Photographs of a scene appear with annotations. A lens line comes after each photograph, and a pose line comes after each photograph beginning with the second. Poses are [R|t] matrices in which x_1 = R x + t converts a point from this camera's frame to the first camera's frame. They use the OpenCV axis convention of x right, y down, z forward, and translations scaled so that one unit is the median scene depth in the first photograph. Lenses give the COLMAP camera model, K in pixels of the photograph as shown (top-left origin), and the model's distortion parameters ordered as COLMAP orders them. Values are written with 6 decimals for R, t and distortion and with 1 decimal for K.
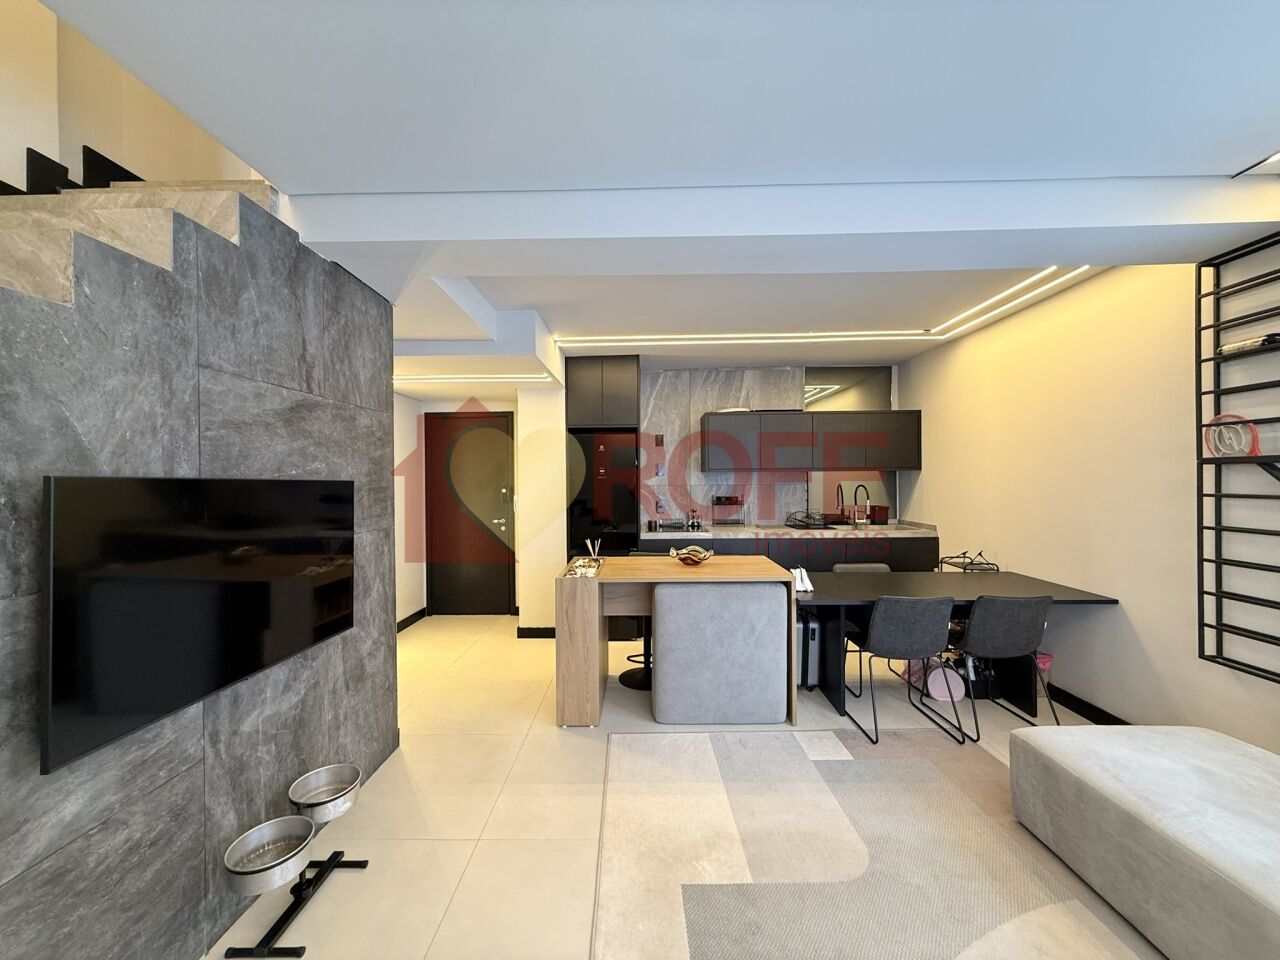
lens RADIAL K [[511.7, 0, 639.7], [0, 511.7, 483.9], [0, 0, 1]] dist [-0.000572, 0.000512]
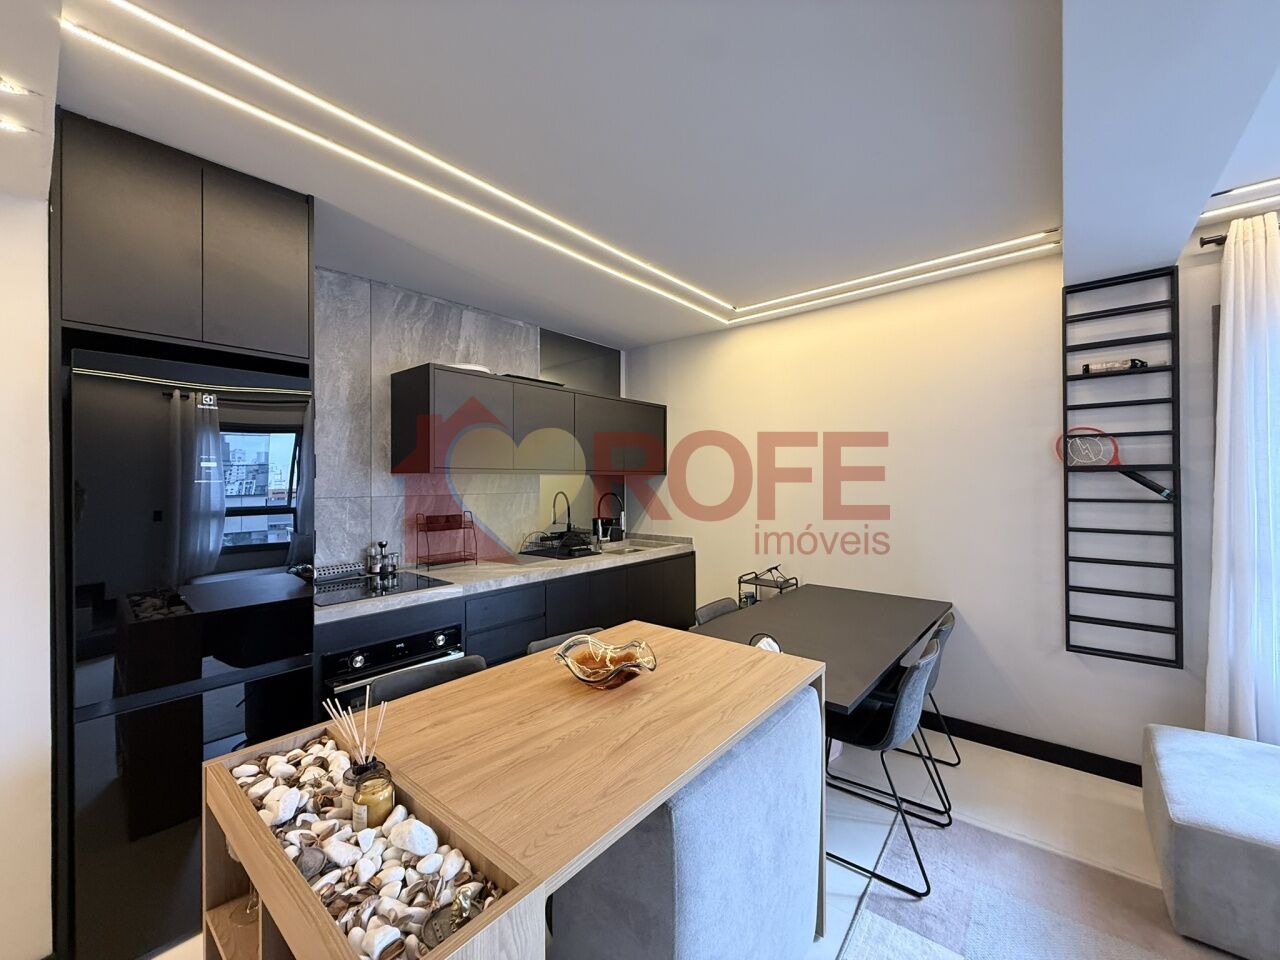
lens RADIAL K [[511.7, 0, 640.6], [0, 511.7, 479.8], [0, 0, 1]] dist [-0.000572, 0.000512]
pose [[0.629388, 0.006946, 0.777060, -0.140323], [0.007814, 0.999853, -0.015266, -0.005062], [-0.777052, 0.015681, 0.629241, 0.451001]]
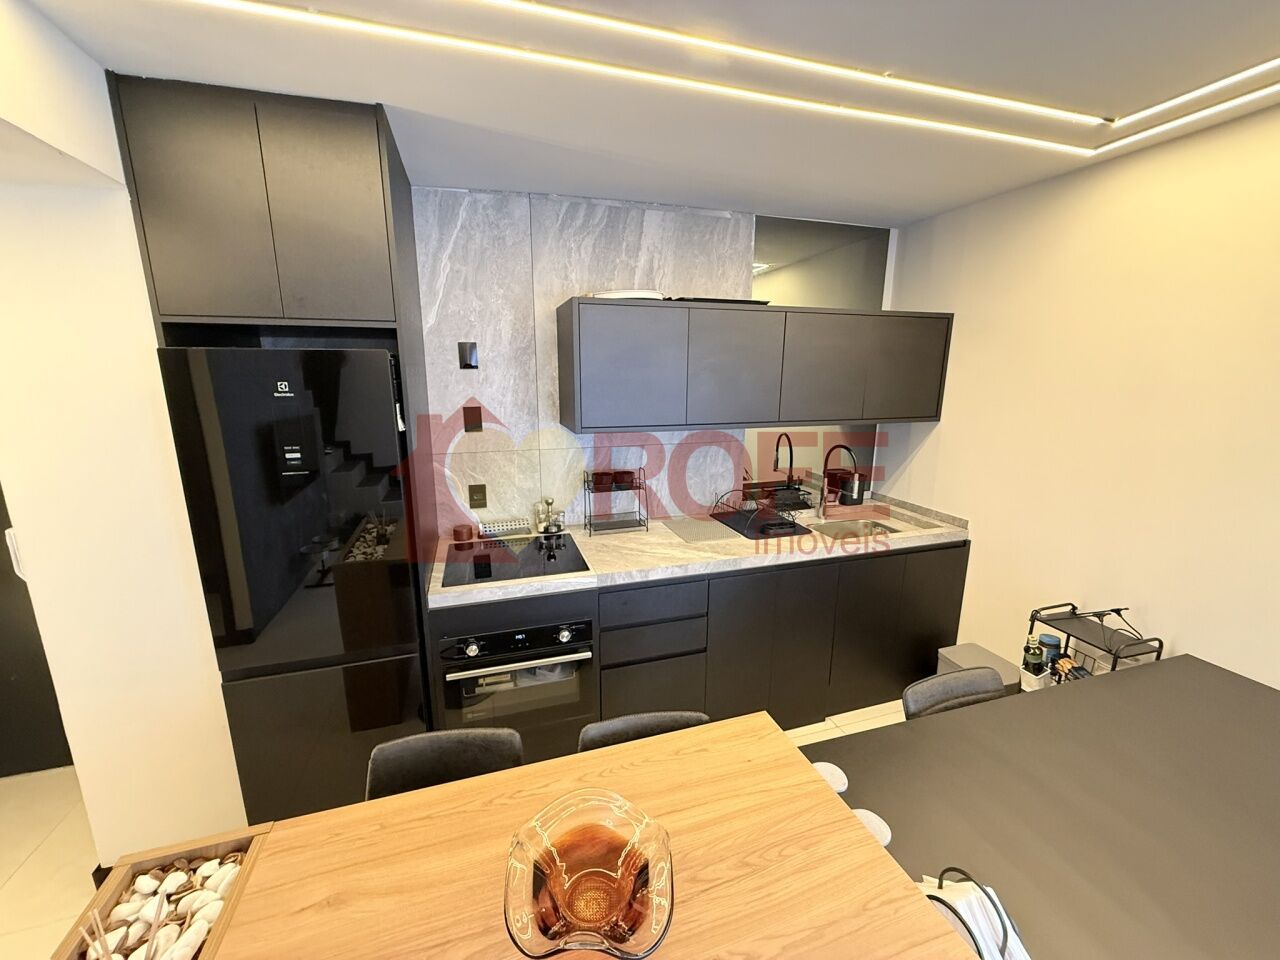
lens RADIAL K [[511.7, 0, 639.3], [0, 511.7, 479.6], [0, 0, 1]] dist [-0.000572, 0.000512]
pose [[0.949378, -0.055562, 0.309184, 0.037019], [-0.007225, 0.980112, 0.198315, -0.068896], [-0.314054, -0.190509, 0.930095, 0.510236]]
